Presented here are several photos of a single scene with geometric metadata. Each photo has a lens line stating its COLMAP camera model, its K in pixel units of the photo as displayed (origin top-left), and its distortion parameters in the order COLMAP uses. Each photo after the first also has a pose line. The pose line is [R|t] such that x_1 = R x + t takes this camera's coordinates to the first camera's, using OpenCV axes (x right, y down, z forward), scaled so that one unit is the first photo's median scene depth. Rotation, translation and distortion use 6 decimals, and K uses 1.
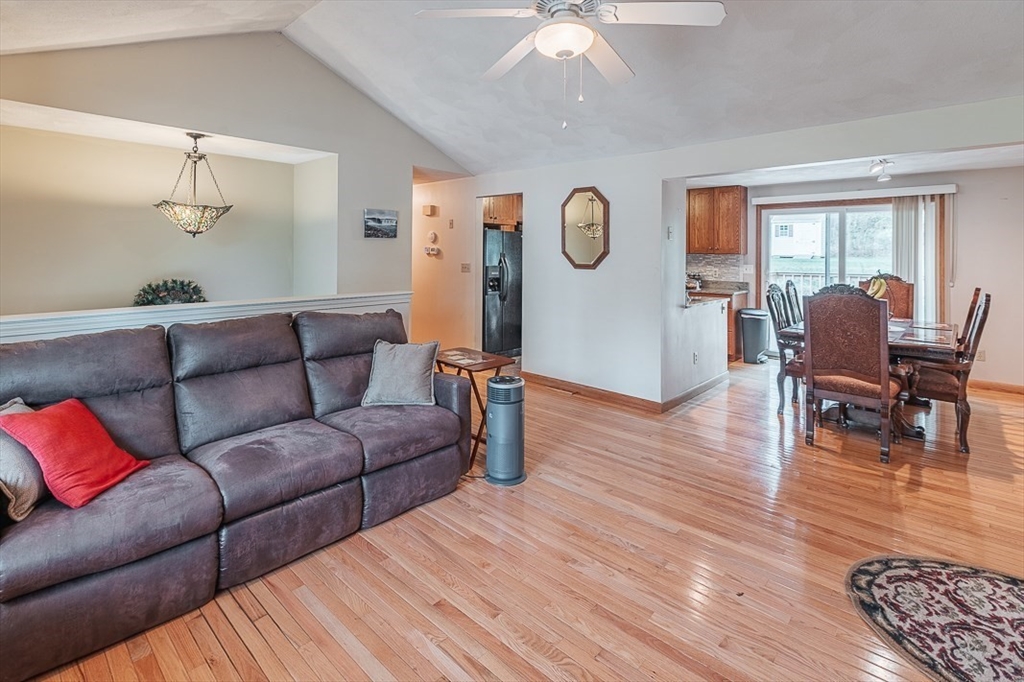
lens RADIAL K [[487.5, 0, 509.8], [0, 487.5, 243.9], [0, 0, 1]] dist [0.002808, 0.000504]
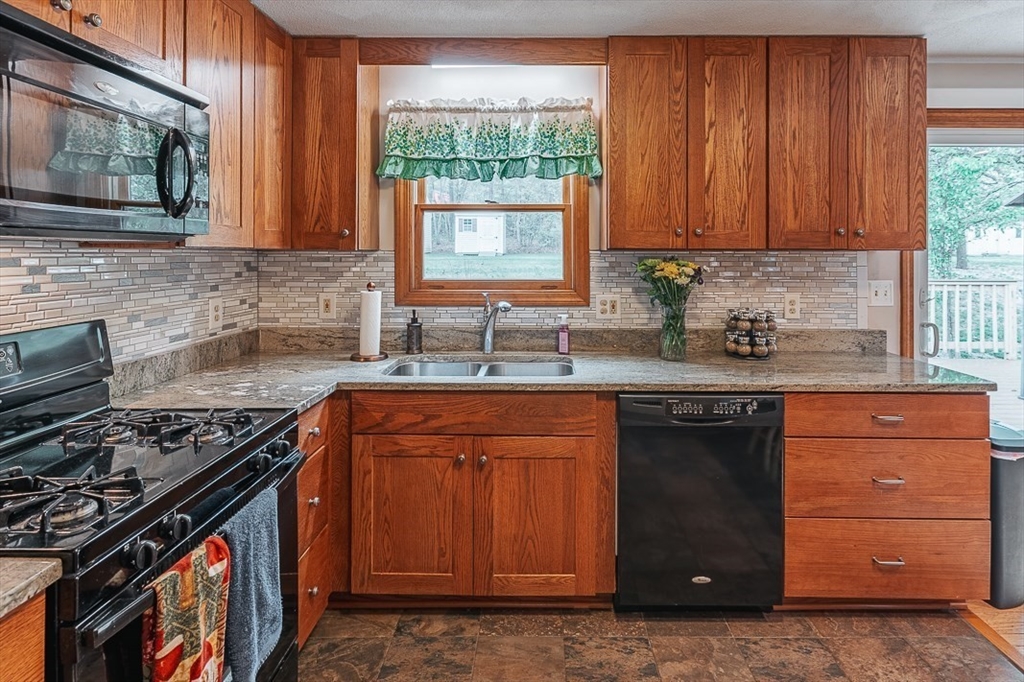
lens RADIAL K [[521.3, 0, 535.5], [0, 521.3, 251.4], [0, 0, 1]] dist [0.000028, -0.000480]
pose [[0.739216, -0.006084, 0.673441, 0.053957], [-0.007095, 0.999833, 0.016821, 0.019636], [-0.673431, -0.017212, 0.739050, 1.024400]]
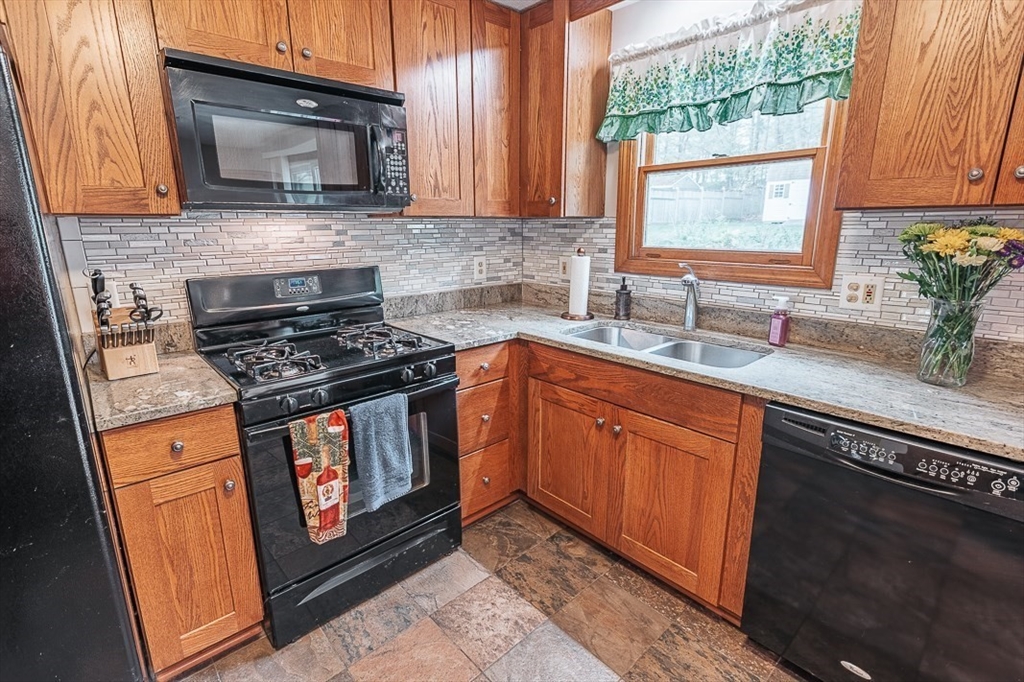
lens RADIAL K [[475.3, 0, 511.5], [0, 475.3, 337.8], [0, 0, 1]] dist [0.001162, 0.000653]
pose [[0.995960, 0.004425, -0.089690, 0.209537], [0.018221, 0.968048, 0.250101, 0.023919], [0.087931, -0.250725, 0.964057, 1.005194]]
